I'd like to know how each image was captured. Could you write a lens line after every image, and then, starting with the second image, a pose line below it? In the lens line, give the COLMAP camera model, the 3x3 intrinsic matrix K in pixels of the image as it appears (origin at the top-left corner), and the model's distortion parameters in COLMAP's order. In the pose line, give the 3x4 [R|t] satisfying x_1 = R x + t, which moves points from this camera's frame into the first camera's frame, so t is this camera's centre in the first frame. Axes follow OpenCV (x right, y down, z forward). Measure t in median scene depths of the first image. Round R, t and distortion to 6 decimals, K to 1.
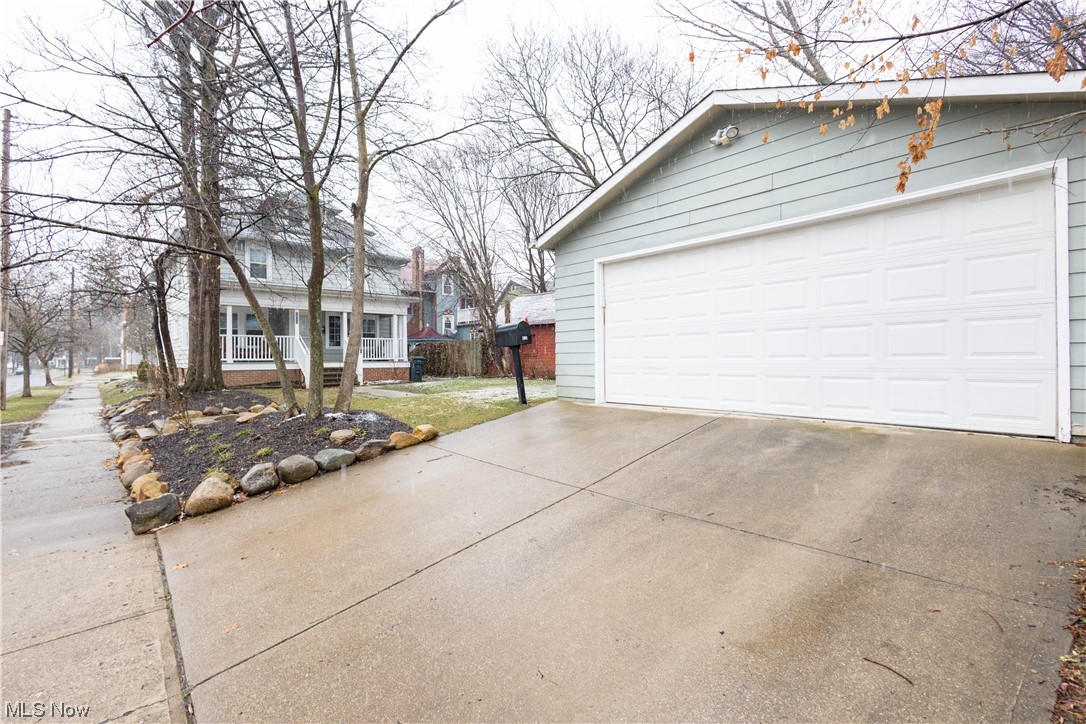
lens RADIAL K [[498.2, 0, 541.7], [0, 498.2, 359.8], [0, 0, 1]] dist [0.011054, -0.000538]
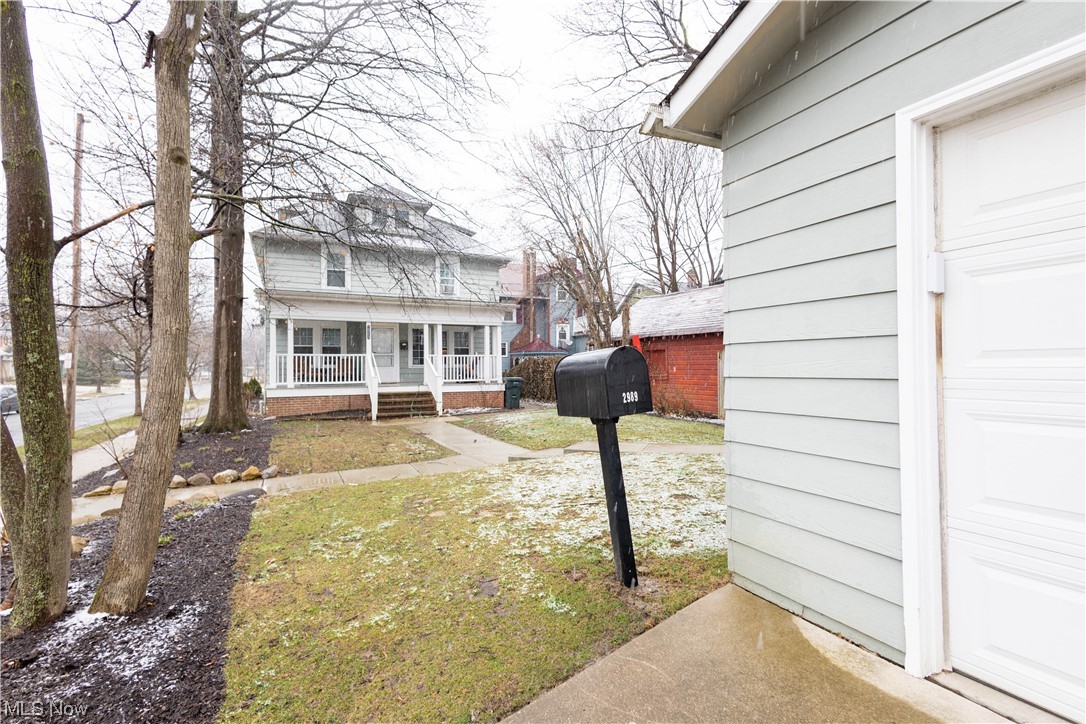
lens RADIAL K [[498.2, 0, 541.7], [0, 498.2, 359.8], [0, 0, 1]] dist [0.011054, -0.000538]
pose [[0.967427, -0.002594, -0.253139, -0.002025], [-0.001230, 0.999888, -0.014946, -0.019066], [0.253149, 0.014771, 0.967315, 0.197575]]
